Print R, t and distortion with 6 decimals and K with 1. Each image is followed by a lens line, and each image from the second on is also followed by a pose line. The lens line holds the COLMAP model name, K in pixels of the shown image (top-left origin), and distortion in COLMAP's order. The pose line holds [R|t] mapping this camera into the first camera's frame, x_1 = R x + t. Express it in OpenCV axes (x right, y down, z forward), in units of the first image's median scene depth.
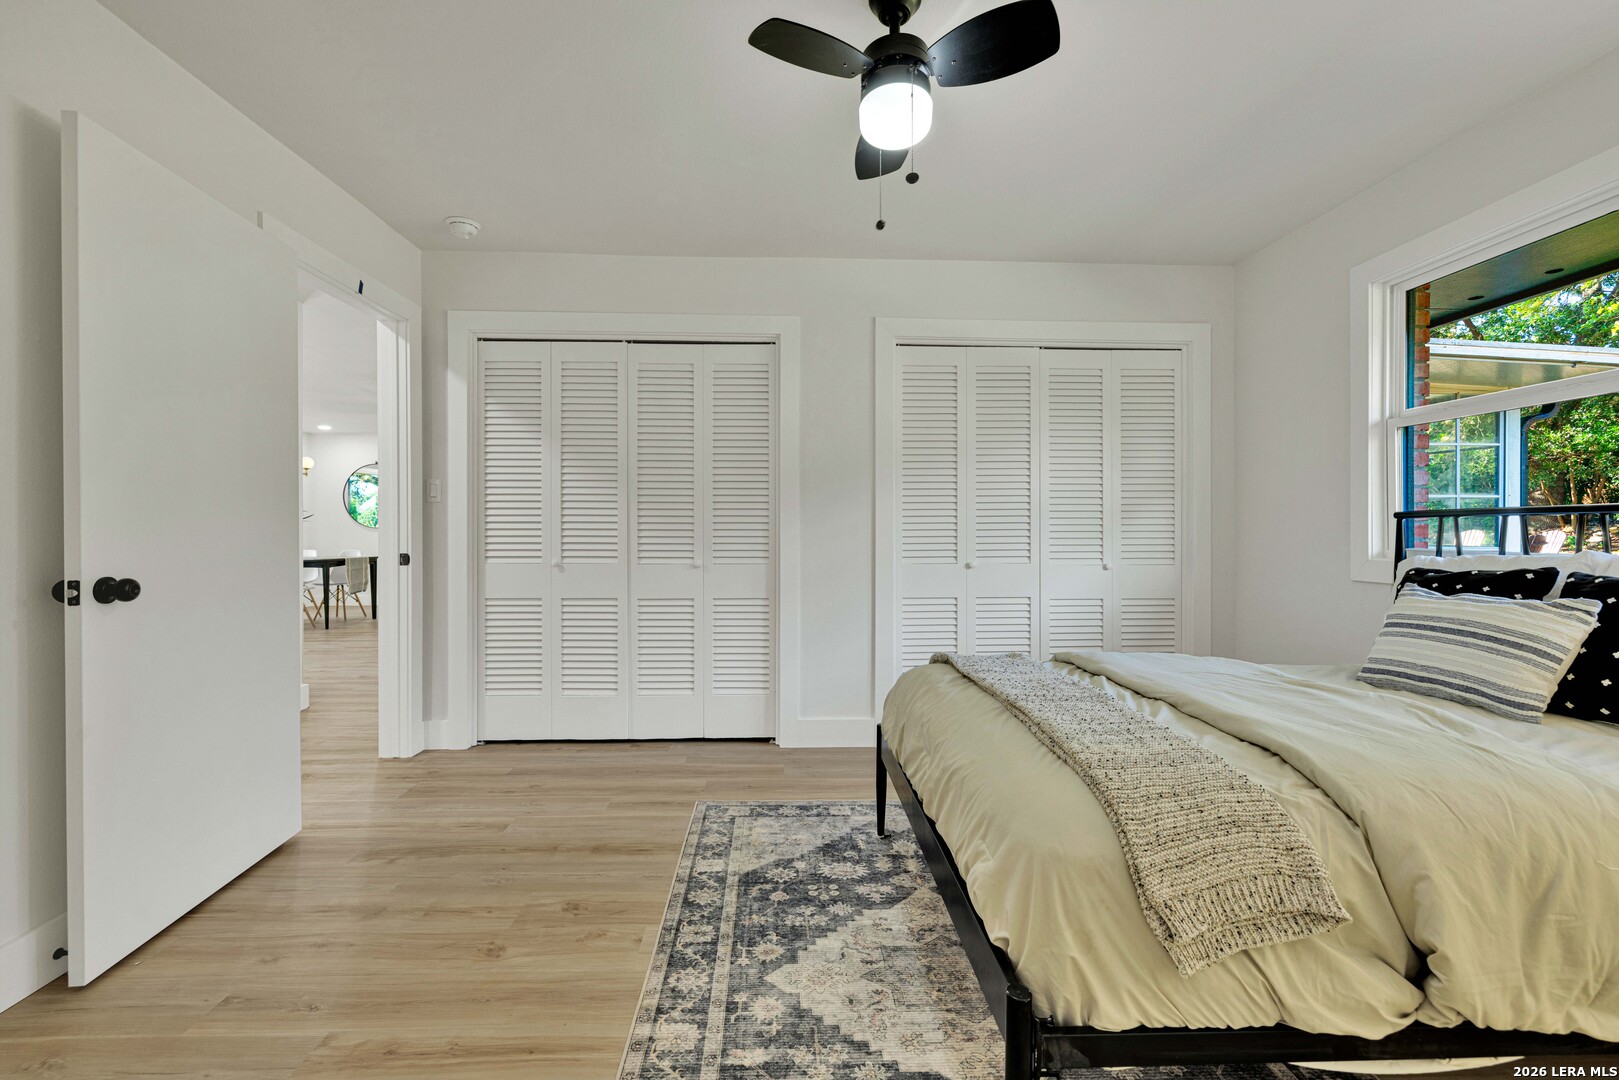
lens RADIAL K [[677.4, 0, 811.8], [0, 677.4, 535.9], [0, 0, 1]] dist [0.000655, 0.000118]
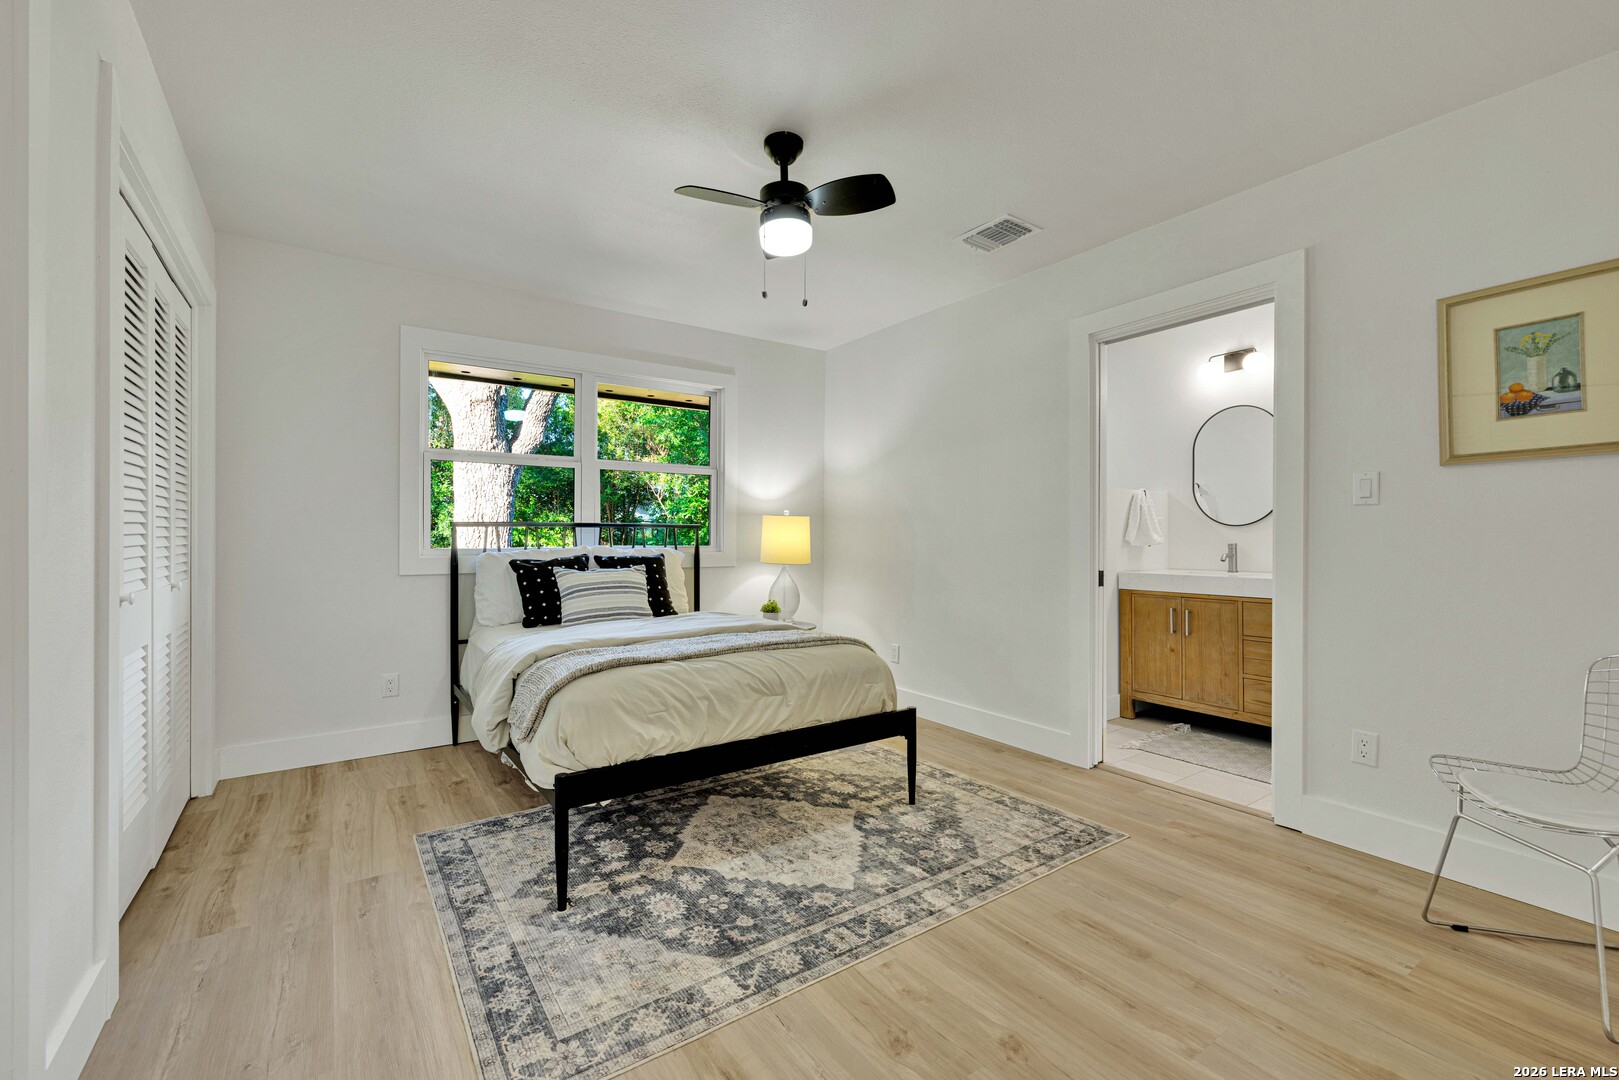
lens RADIAL K [[677.4, 0, 814.7], [0, 677.4, 534.9], [0, 0, 1]] dist [0.000655, 0.000118]
pose [[-0.546719, -0.001034, 0.837315, -0.912129], [0.004245, 0.999983, 0.004006, -0.009691], [-0.837305, 0.005745, -0.546706, 1.464701]]
